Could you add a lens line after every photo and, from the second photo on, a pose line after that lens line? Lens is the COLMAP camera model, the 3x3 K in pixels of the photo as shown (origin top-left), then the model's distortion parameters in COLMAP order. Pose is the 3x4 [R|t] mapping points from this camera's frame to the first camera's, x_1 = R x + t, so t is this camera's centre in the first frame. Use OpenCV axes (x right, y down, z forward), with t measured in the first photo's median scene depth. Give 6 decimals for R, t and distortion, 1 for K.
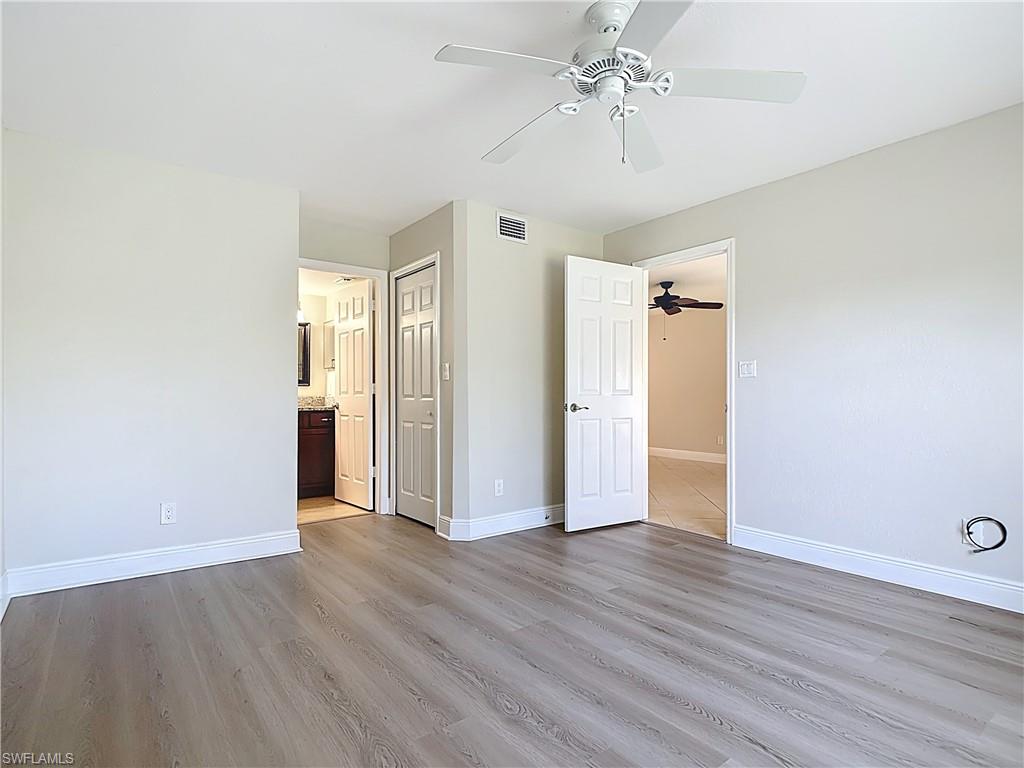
lens RADIAL K [[554.6, 0, 510.9], [0, 554.6, 391.0], [0, 0, 1]] dist [0.011377, -0.014217]
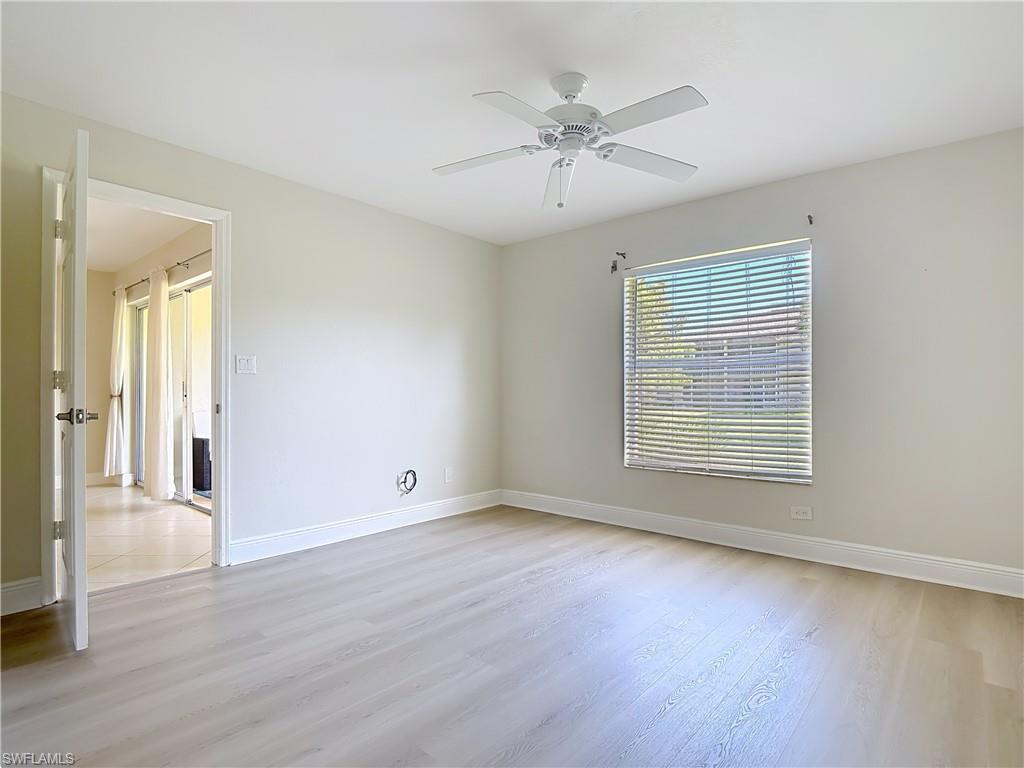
lens RADIAL K [[554.6, 0, 505.2], [0, 554.6, 381.3], [0, 0, 1]] dist [0.011377, -0.014217]
pose [[-0.228479, 0.023699, 0.973260, -0.713838], [-0.009129, 0.999608, -0.026483, 0.010153], [-0.973506, -0.014936, -0.228173, 1.018000]]
